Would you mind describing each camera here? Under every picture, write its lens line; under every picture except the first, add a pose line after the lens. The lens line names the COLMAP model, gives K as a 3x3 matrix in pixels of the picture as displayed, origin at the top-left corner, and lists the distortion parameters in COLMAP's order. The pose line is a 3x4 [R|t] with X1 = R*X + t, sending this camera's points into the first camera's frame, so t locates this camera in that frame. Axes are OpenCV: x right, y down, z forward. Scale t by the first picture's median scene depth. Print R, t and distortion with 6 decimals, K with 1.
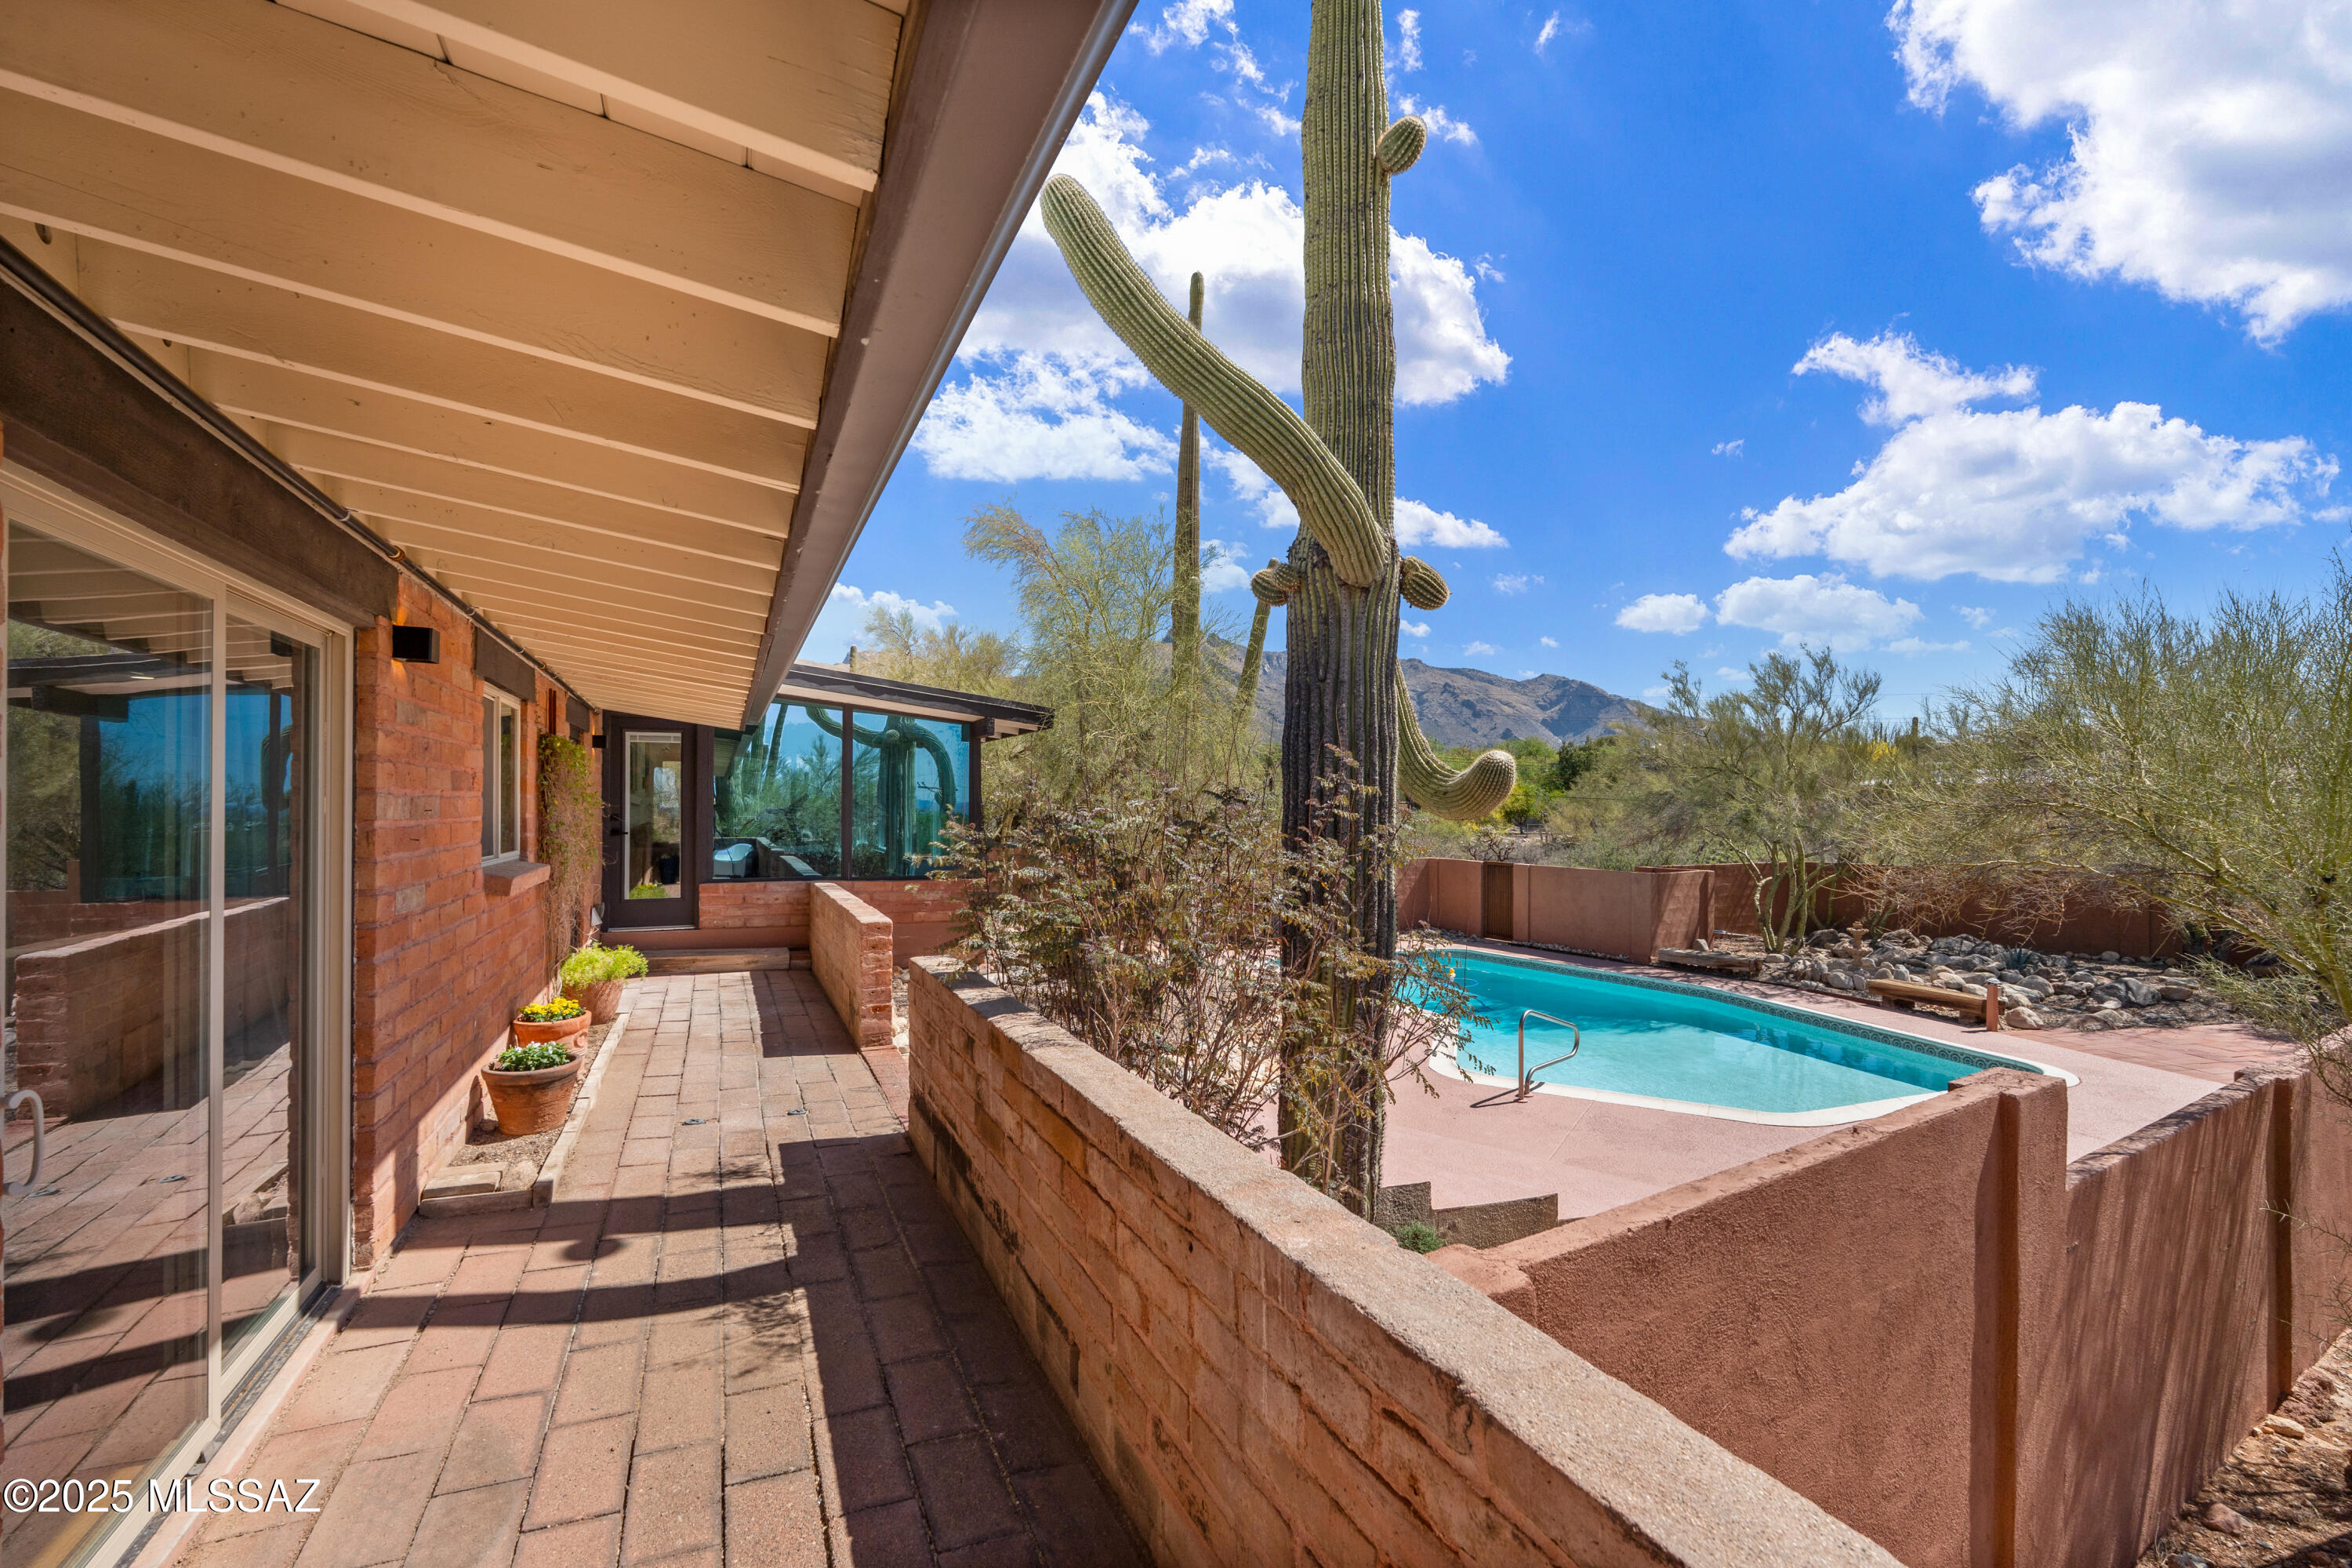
lens RADIAL K [[1032.4, 0, 1180.6], [0, 1032.4, 803.3], [0, 0, 1]] dist [-0.005805, 0.000501]
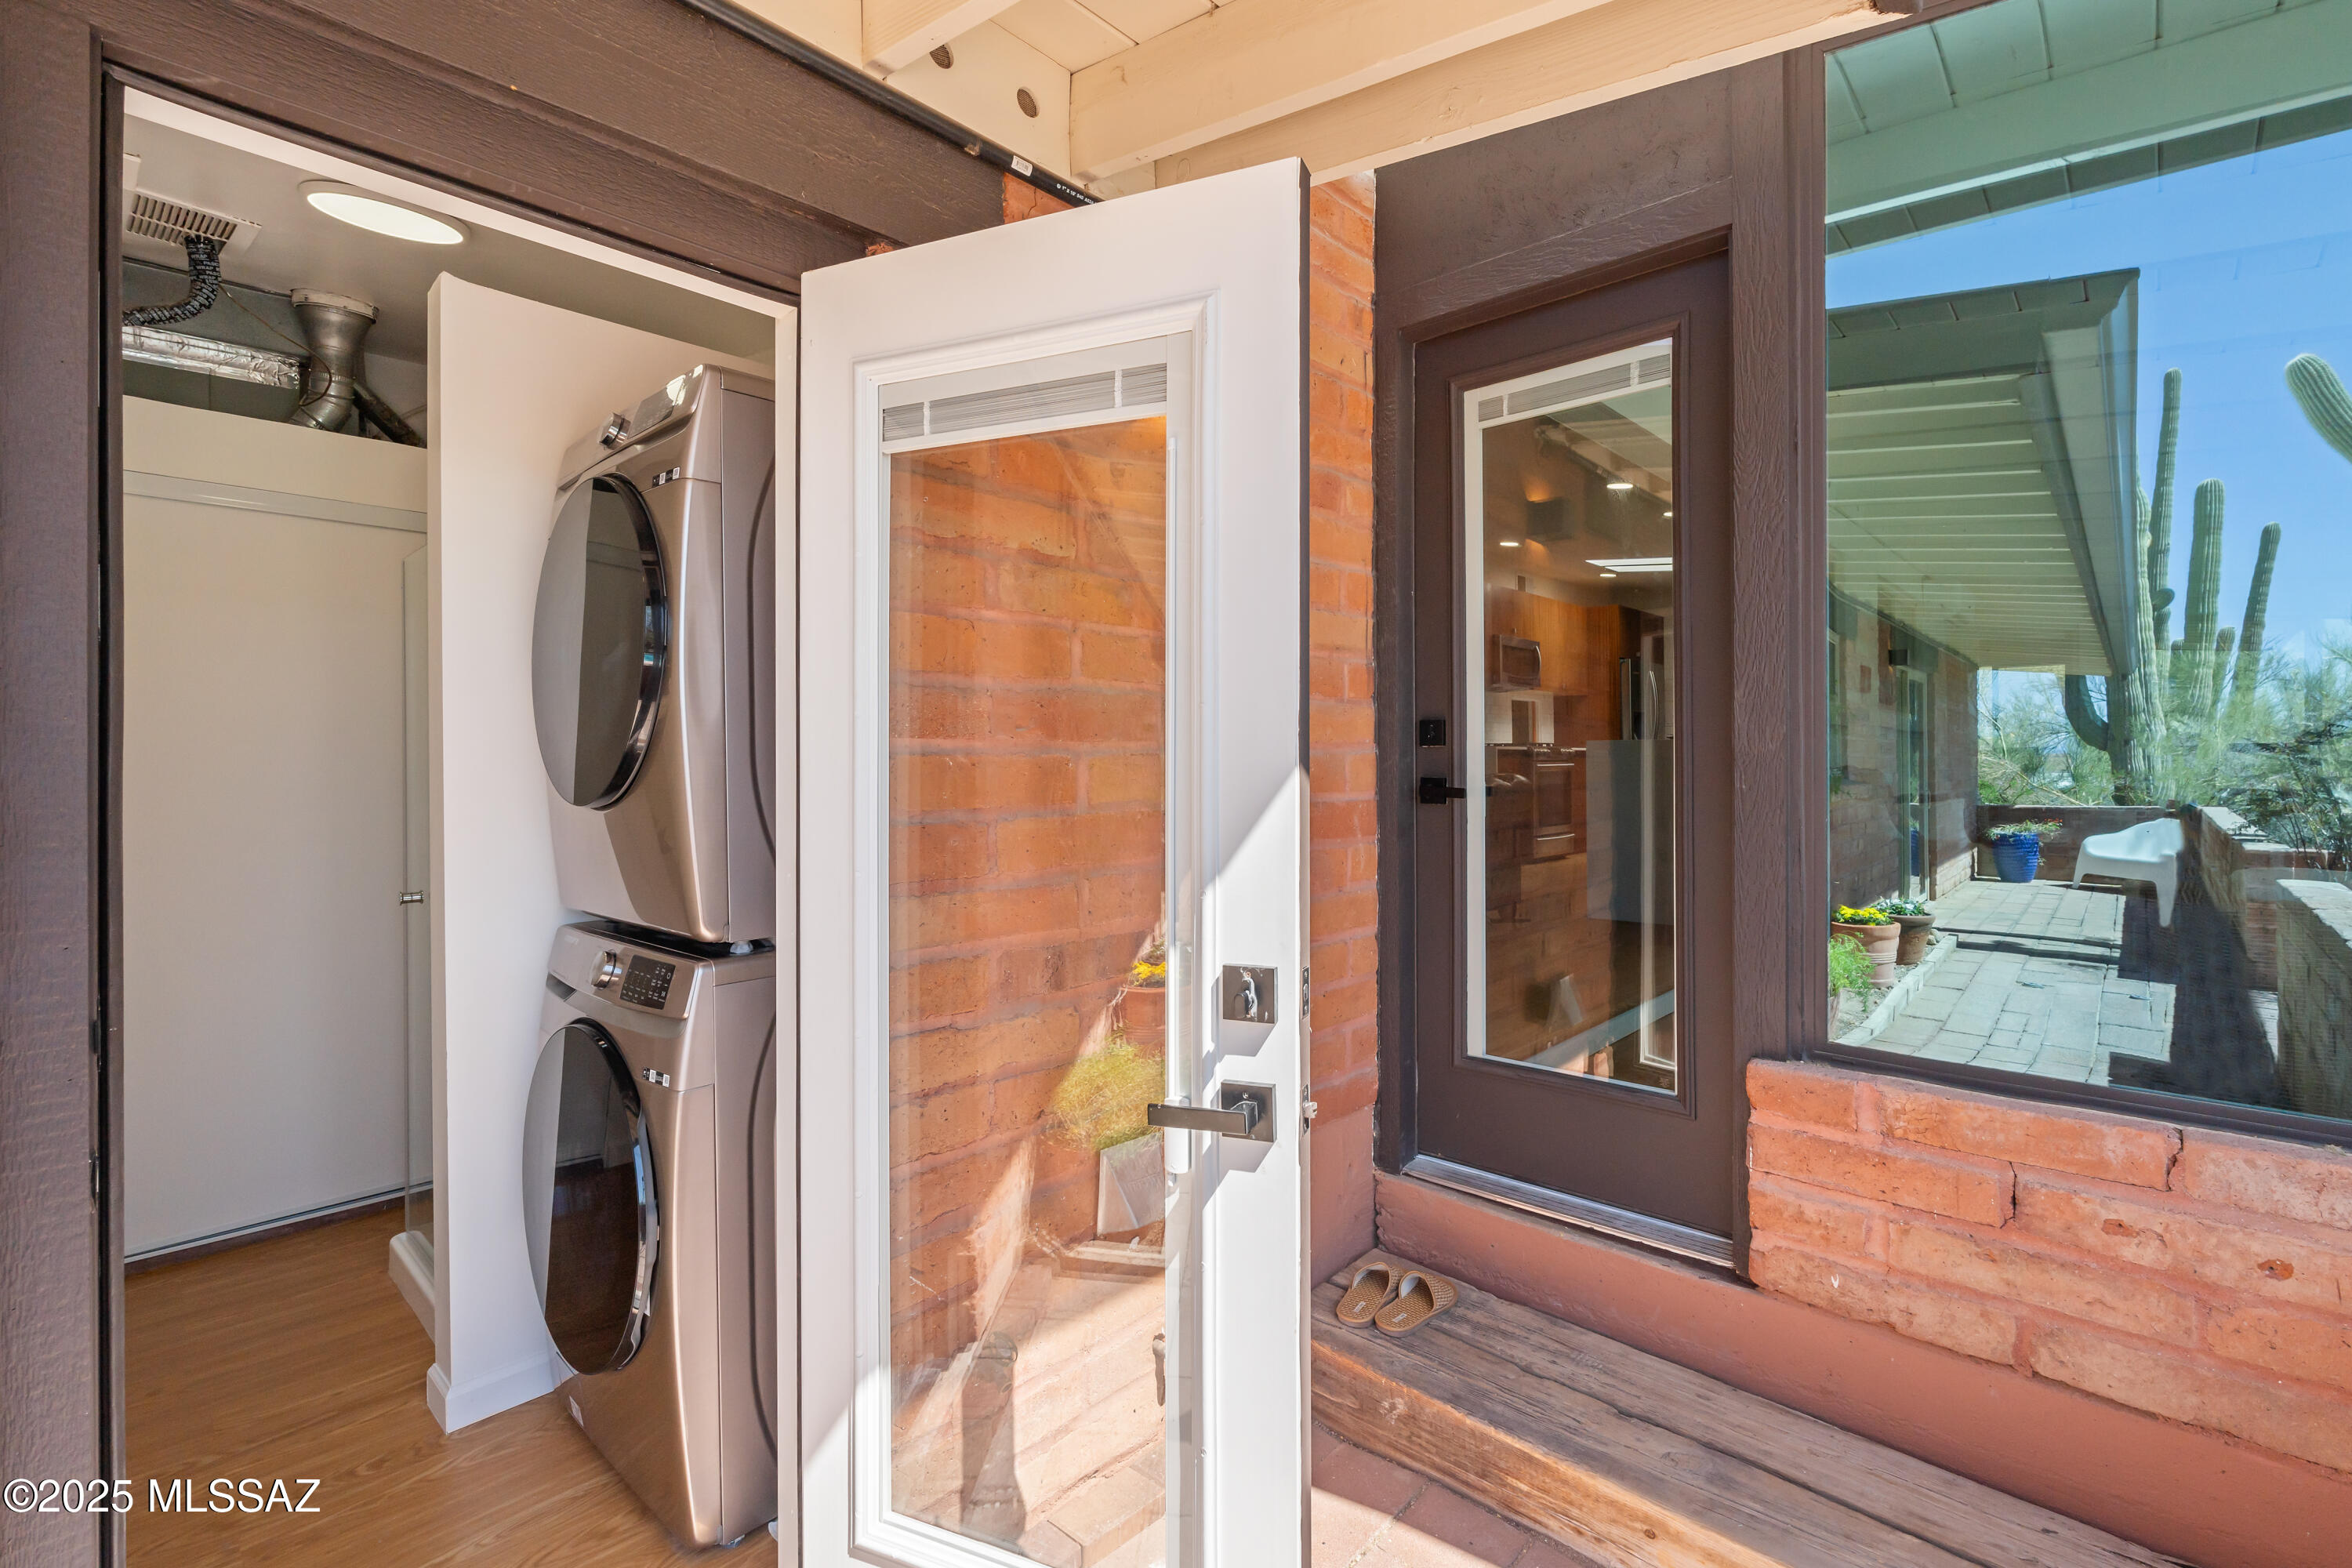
lens RADIAL K [[1032.4, 0, 1179.9], [0, 1032.4, 771.8], [0, 0, 1]] dist [-0.005805, 0.000501]
pose [[0.378120, -0.000096, -0.925757, -0.318545], [0.008507, 0.999958, 0.003370, 0.020868], [0.925717, -0.009150, 0.378105, 0.807735]]
